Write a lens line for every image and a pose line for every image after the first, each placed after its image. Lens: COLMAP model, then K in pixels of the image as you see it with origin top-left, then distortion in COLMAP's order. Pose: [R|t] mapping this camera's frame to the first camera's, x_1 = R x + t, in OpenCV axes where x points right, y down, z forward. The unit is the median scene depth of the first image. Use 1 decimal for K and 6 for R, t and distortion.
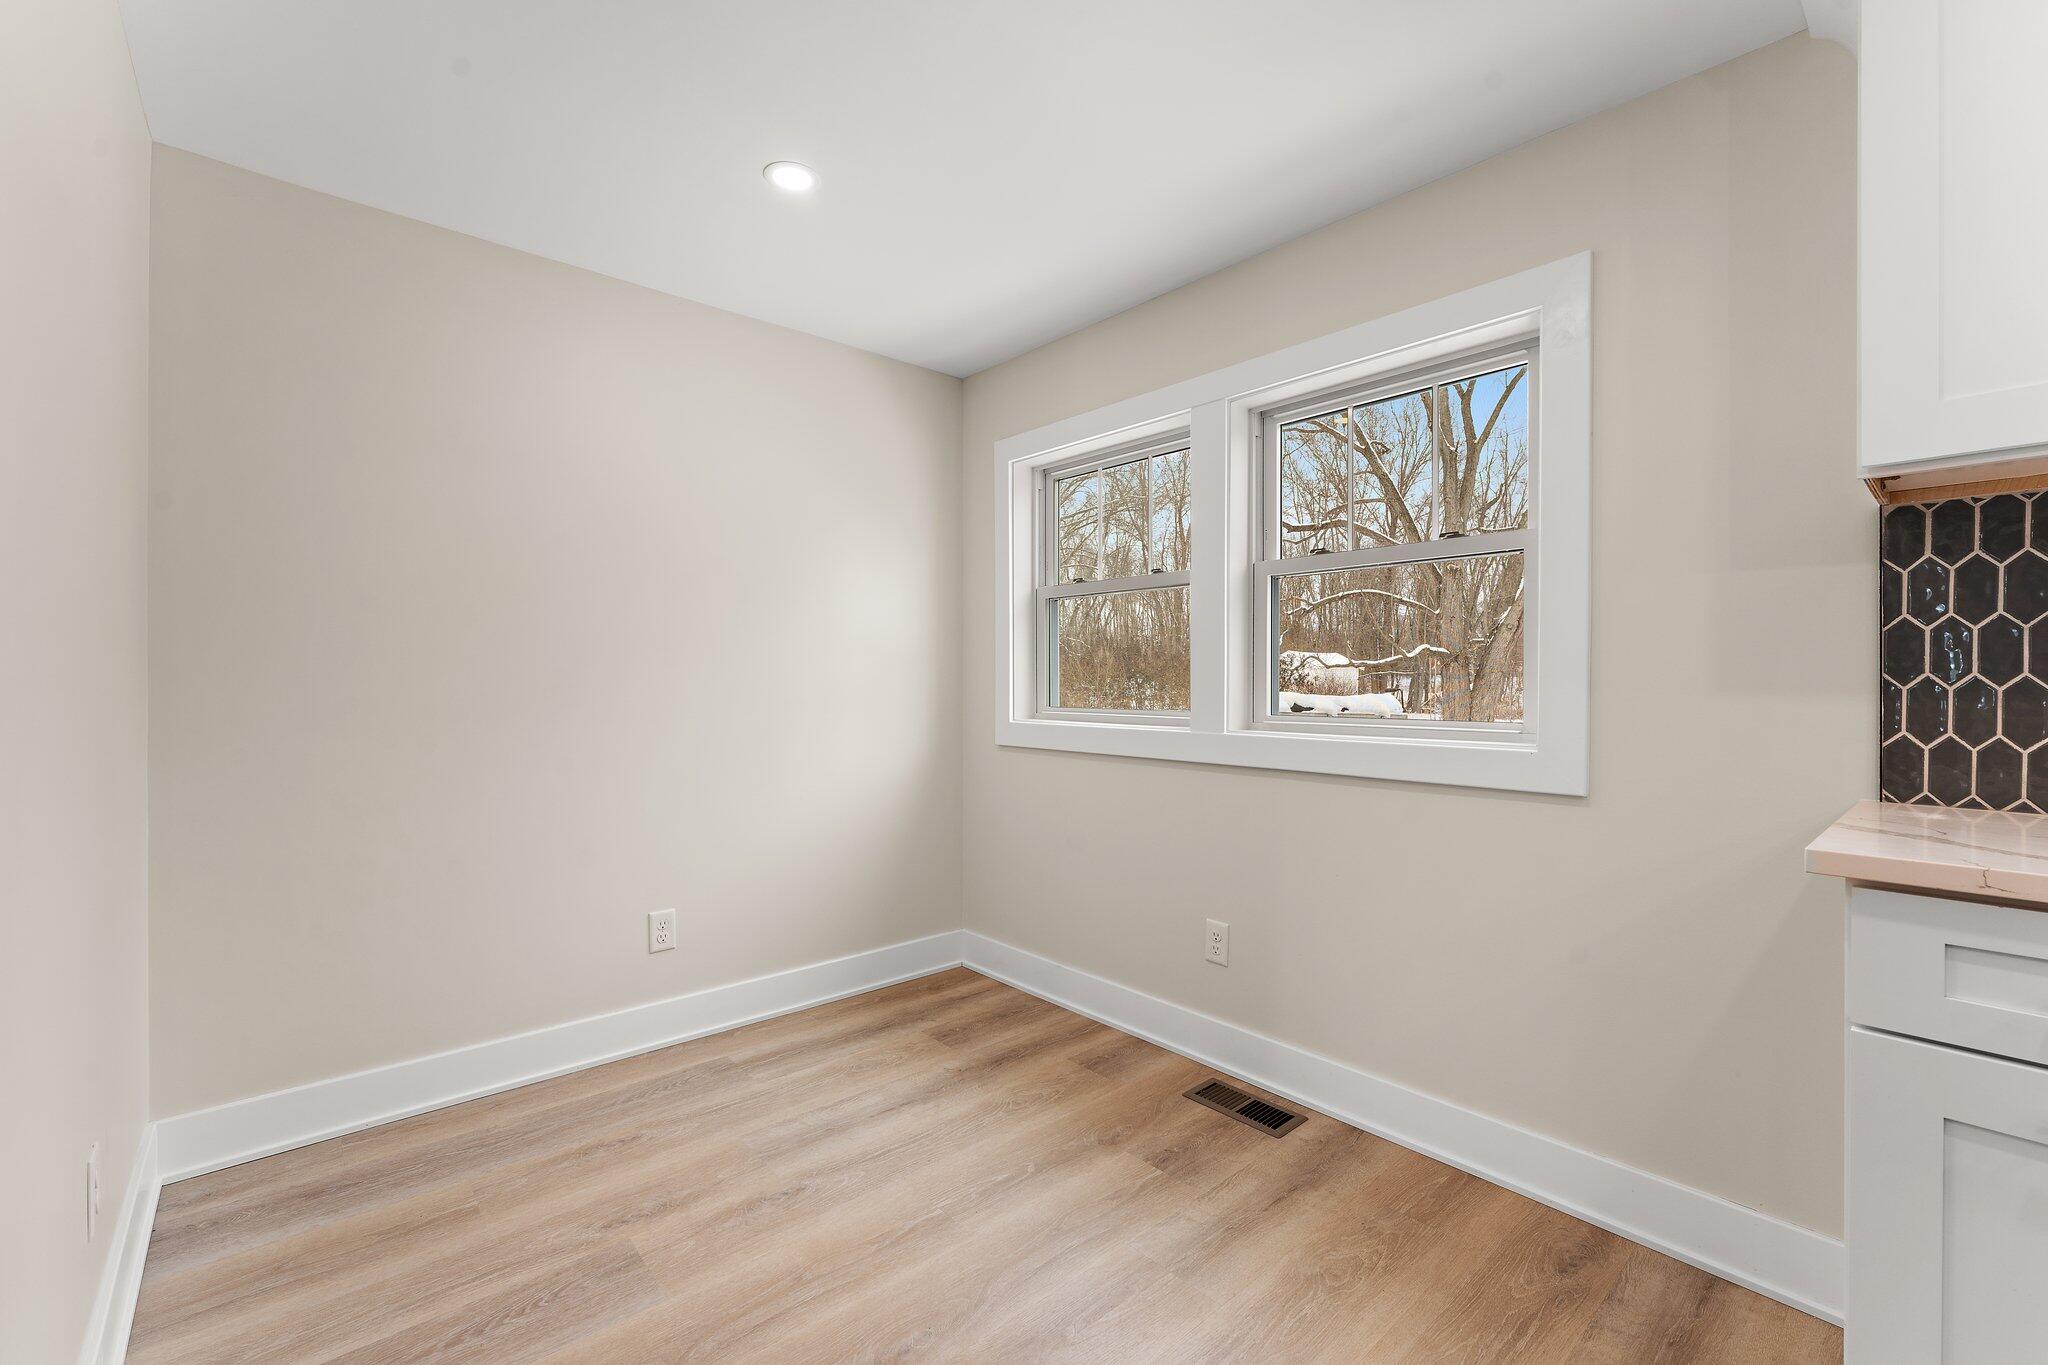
lens RADIAL K [[873.9, 0, 1029.0], [0, 873.9, 669.9], [0, 0, 1]] dist [-0.002654, 0.000116]
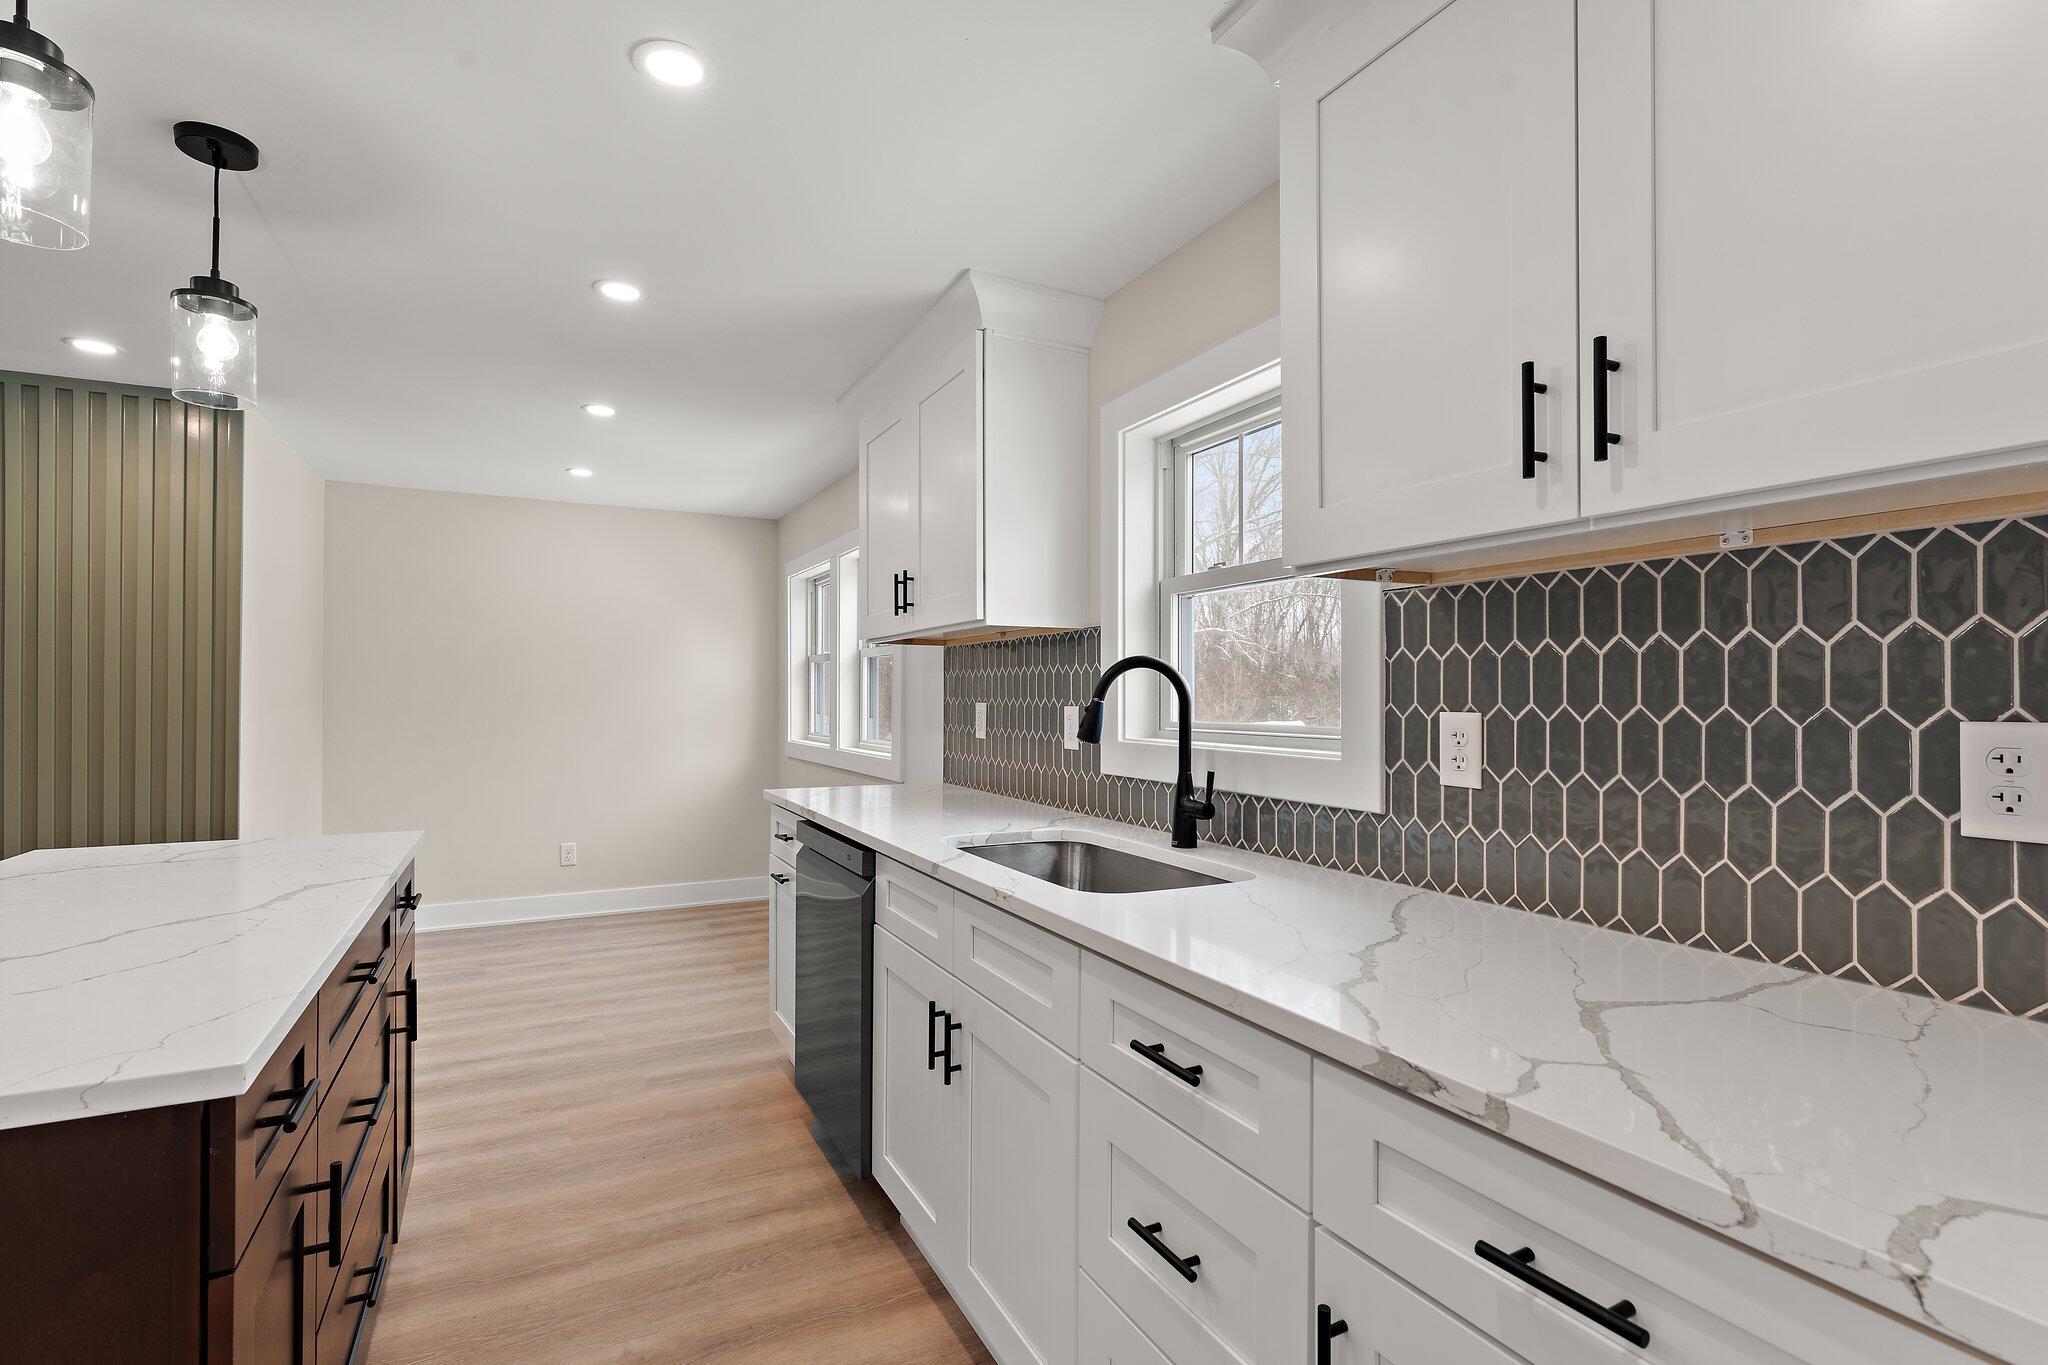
lens RADIAL K [[935.3, 0, 1022.8], [0, 935.3, 687.1], [0, 0, 1]] dist [-0.000408, -0.000493]
pose [[0.974336, 0.007431, -0.224974, 0.977227], [-0.008461, 0.999958, -0.003611, -0.045955], [0.224937, 0.005422, 0.974358, -0.703298]]
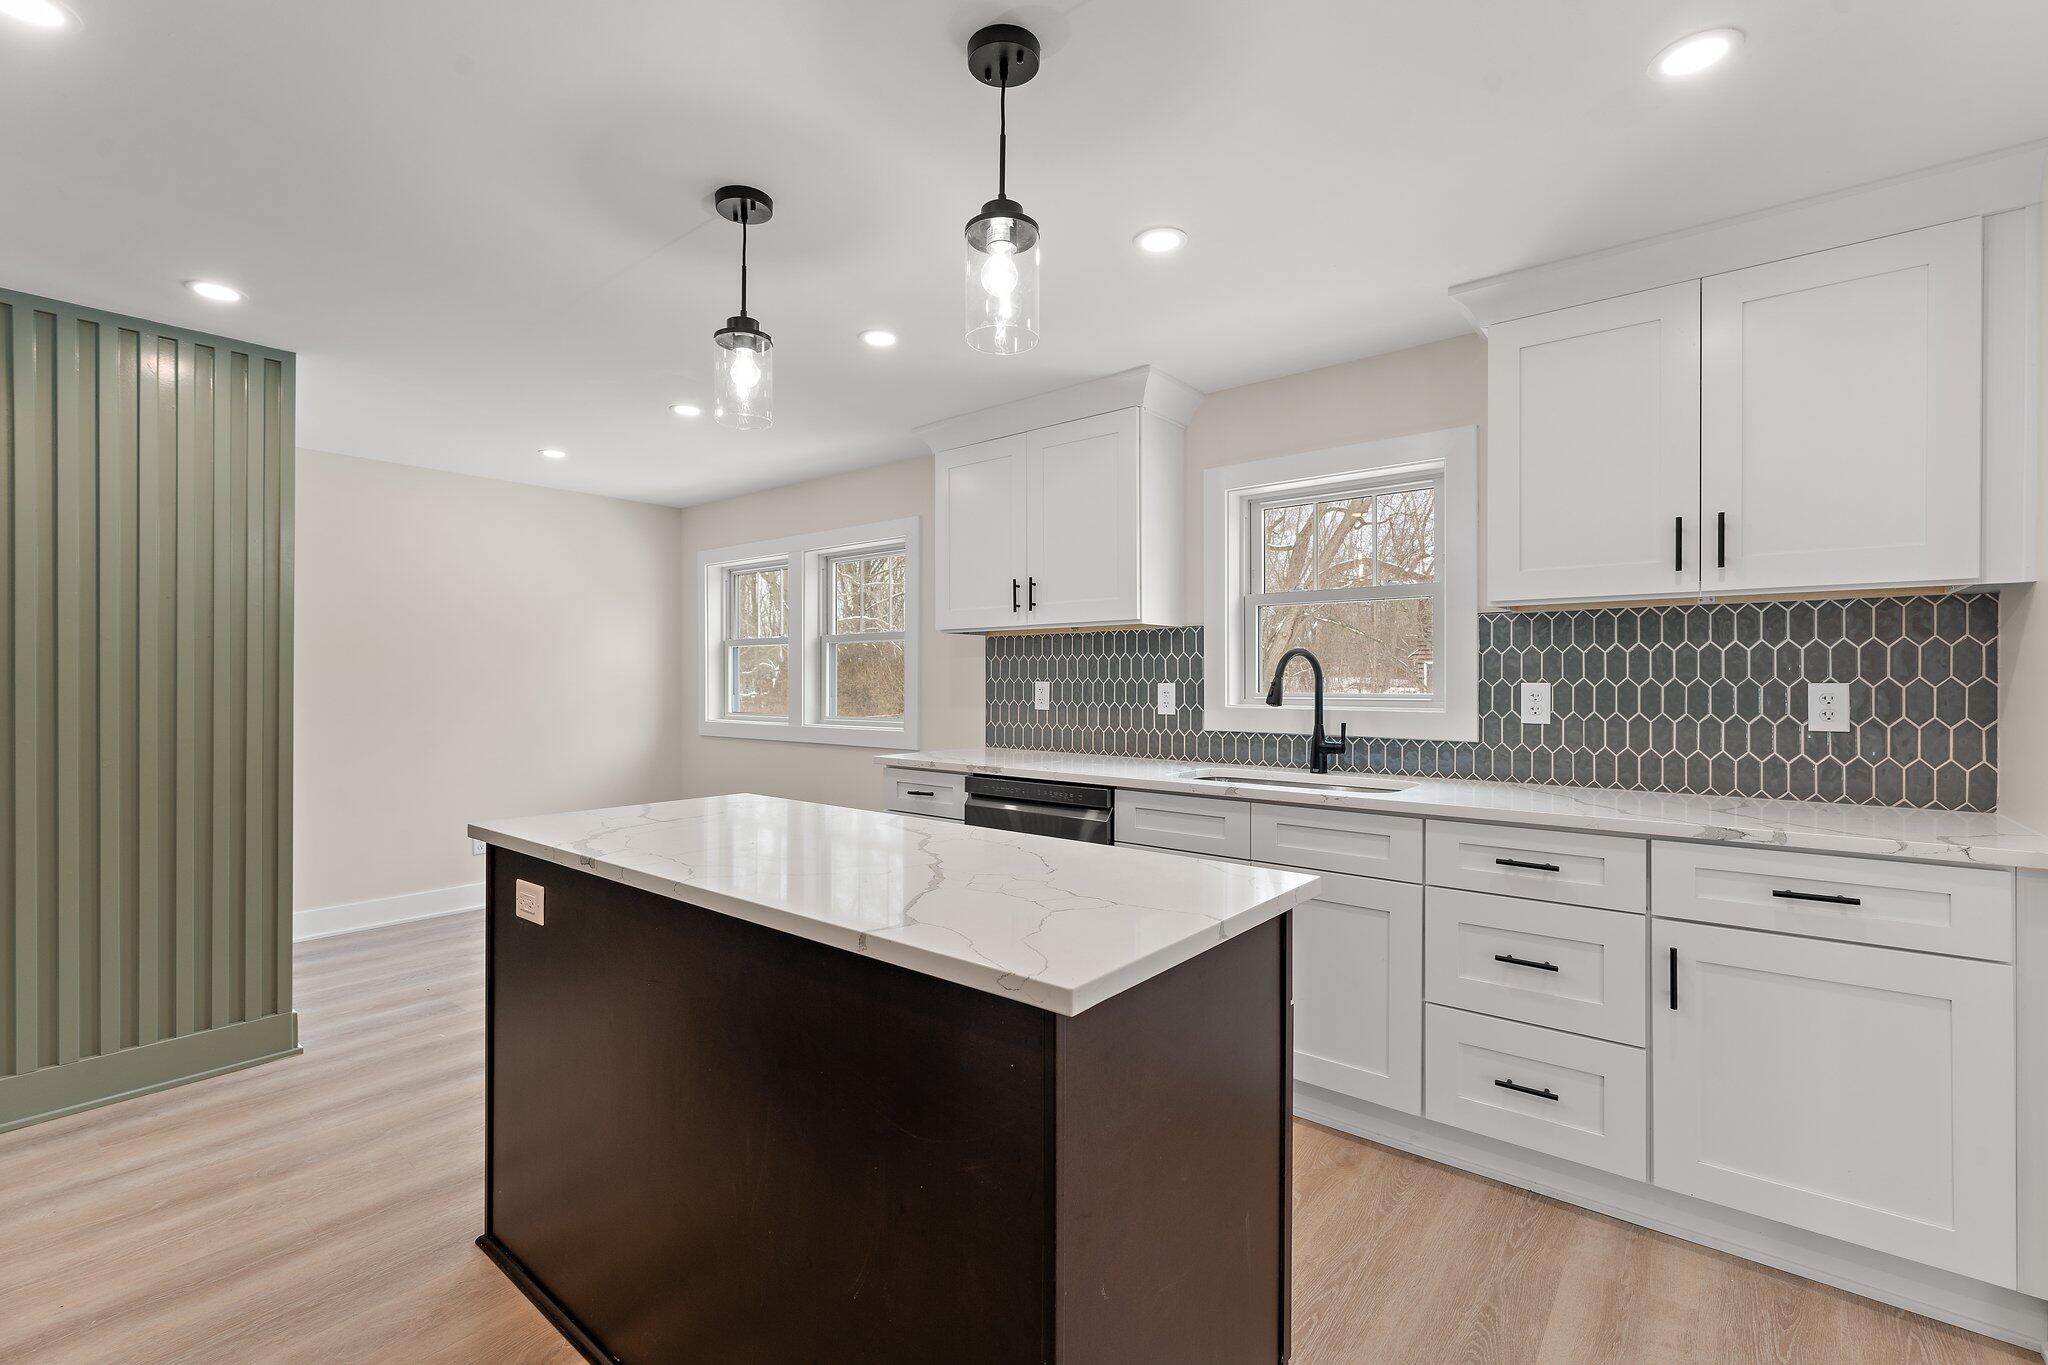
lens RADIAL K [[873.9, 0, 1020.3], [0, 873.9, 679.6], [0, 0, 1]] dist [-0.002654, 0.000116]
pose [[0.984055, 0.005657, 0.177772, 0.345942], [-0.006449, 0.999972, 0.003880, -0.038177], [-0.177745, -0.004965, 0.984064, -0.950271]]
